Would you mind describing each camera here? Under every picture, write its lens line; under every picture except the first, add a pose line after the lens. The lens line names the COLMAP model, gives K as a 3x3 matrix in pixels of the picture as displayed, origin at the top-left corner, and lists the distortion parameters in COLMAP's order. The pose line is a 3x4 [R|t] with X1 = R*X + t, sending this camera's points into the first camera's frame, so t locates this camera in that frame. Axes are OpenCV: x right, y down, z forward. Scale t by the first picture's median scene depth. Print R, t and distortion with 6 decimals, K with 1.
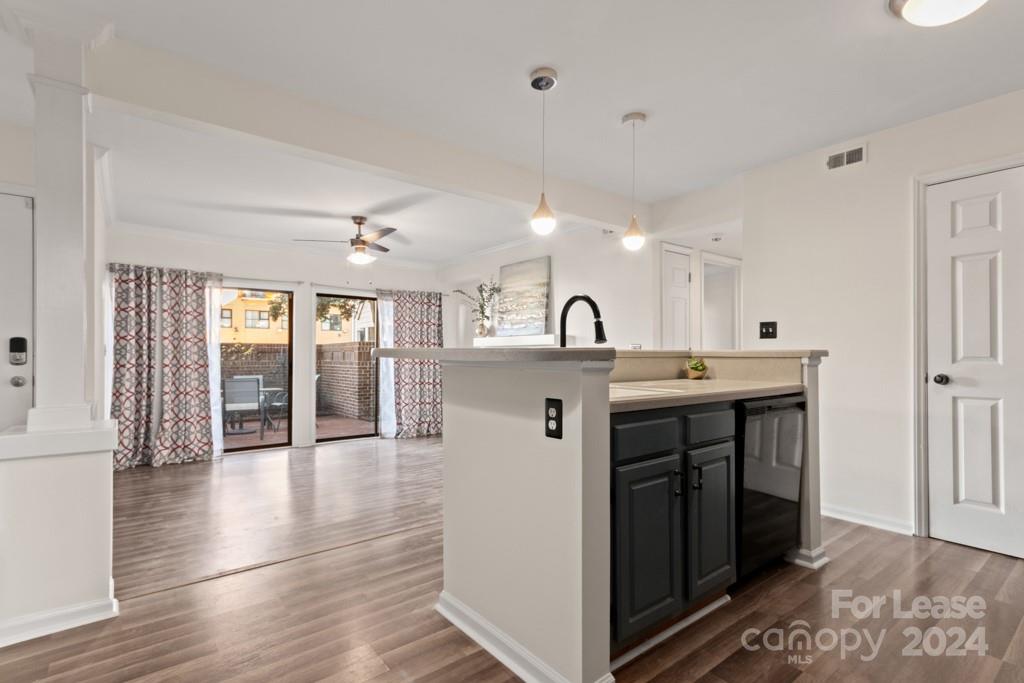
lens RADIAL K [[491.6, 0, 503.7], [0, 491.6, 351.7], [0, 0, 1]] dist [0.005322, 0.001675]
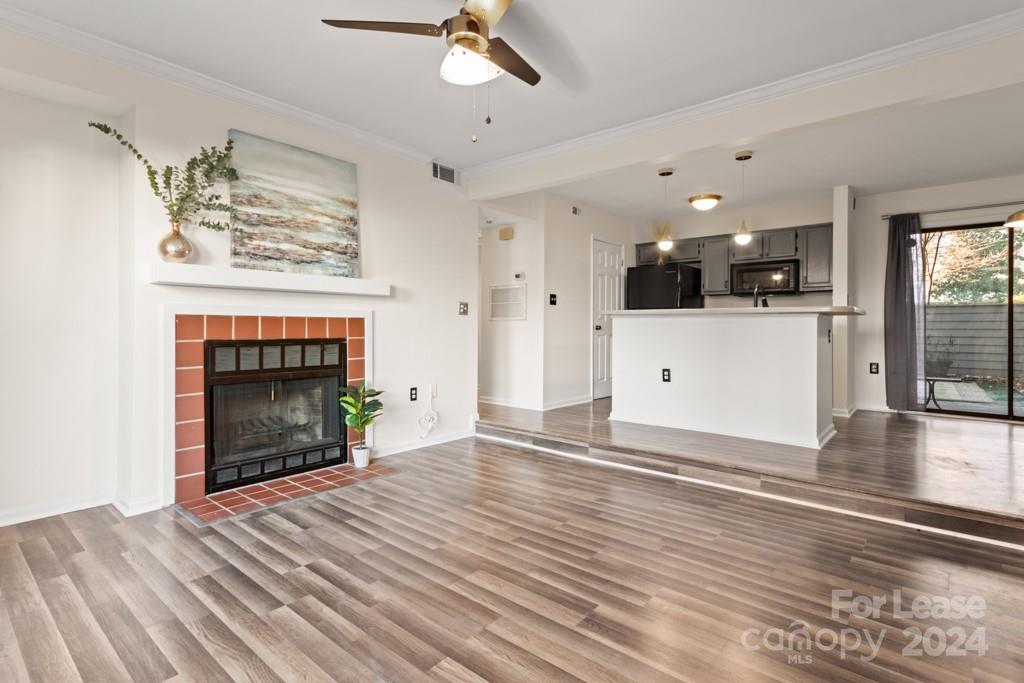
lens RADIAL K [[491.6, 0, 527.3], [0, 491.6, 320.2], [0, 0, 1]] dist [0.005322, 0.001675]
pose [[-0.217832, 0.013096, 0.975899, -0.633709], [-0.012251, 0.999795, -0.016151, 0.030493], [-0.975909, -0.015474, -0.217626, 0.918527]]
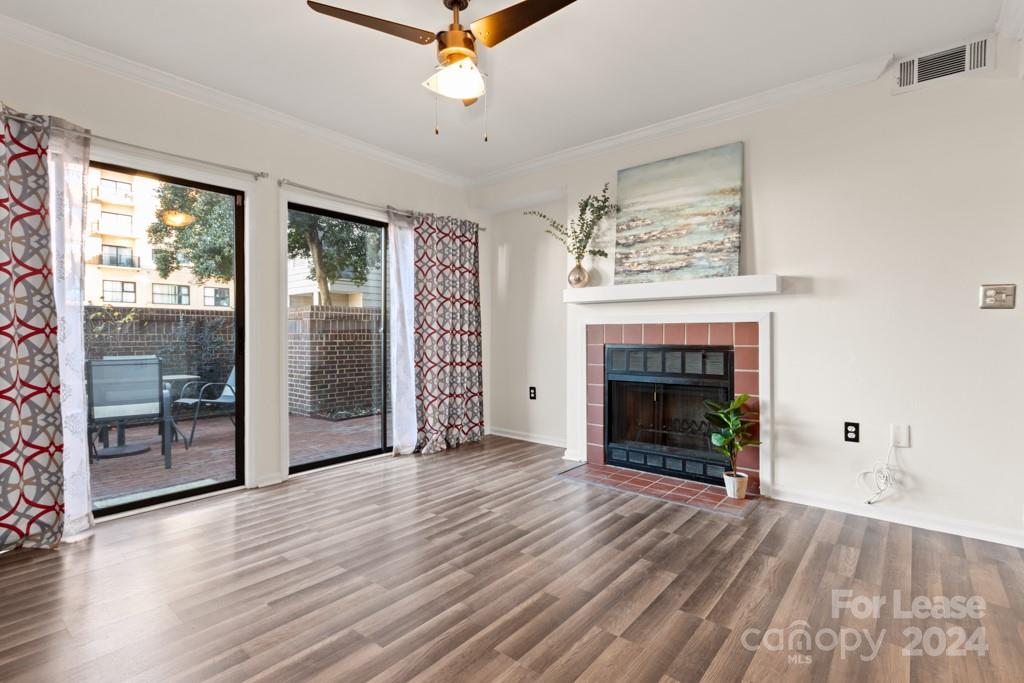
lens RADIAL K [[491.6, 0, 515.4], [0, 491.6, 334.8], [0, 0, 1]] dist [0.005322, 0.001675]
pose [[0.977231, -0.000306, 0.212179, -0.295404], [-0.001107, 0.999978, 0.006541, 0.030307], [-0.212176, -0.006627, 0.977209, 0.487017]]
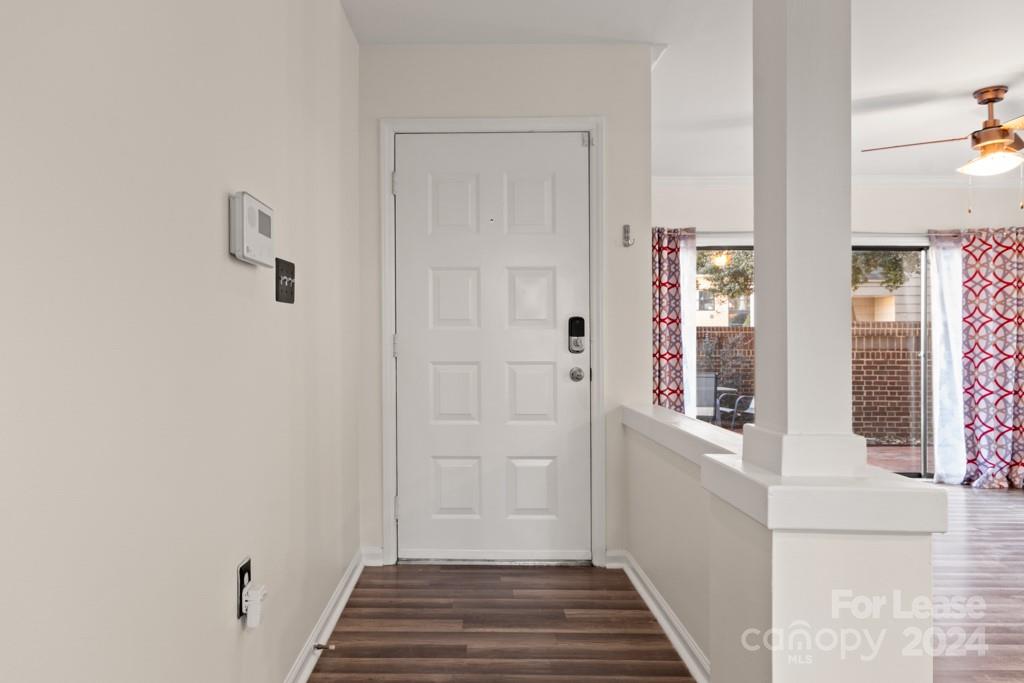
lens RADIAL K [[620.3, 0, 462.9], [0, 620.3, 340.5], [0, 0, 1]] dist [0.005775, -0.003988]
pose [[0.769474, 0.000854, -0.638677, -0.267496], [0.001681, 0.999993, 0.003362, 0.002293], [0.638676, -0.003661, 0.769467, 0.080506]]
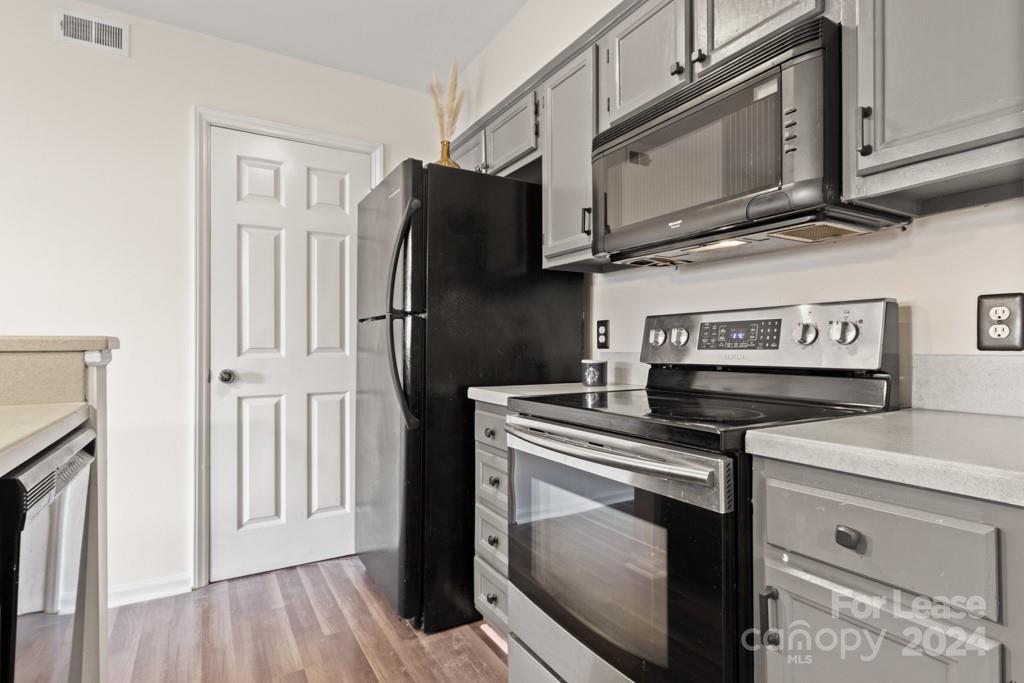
lens RADIAL K [[525.3, 0, 515.6], [0, 525.3, 342.5], [0, 0, 1]] dist [0.006663, -0.001035]
pose [[0.120989, 0.004867, 0.992642, 0.051163], [-0.005436, 0.999976, -0.004241, 0.001345], [-0.992639, -0.004883, 0.121012, 0.212666]]
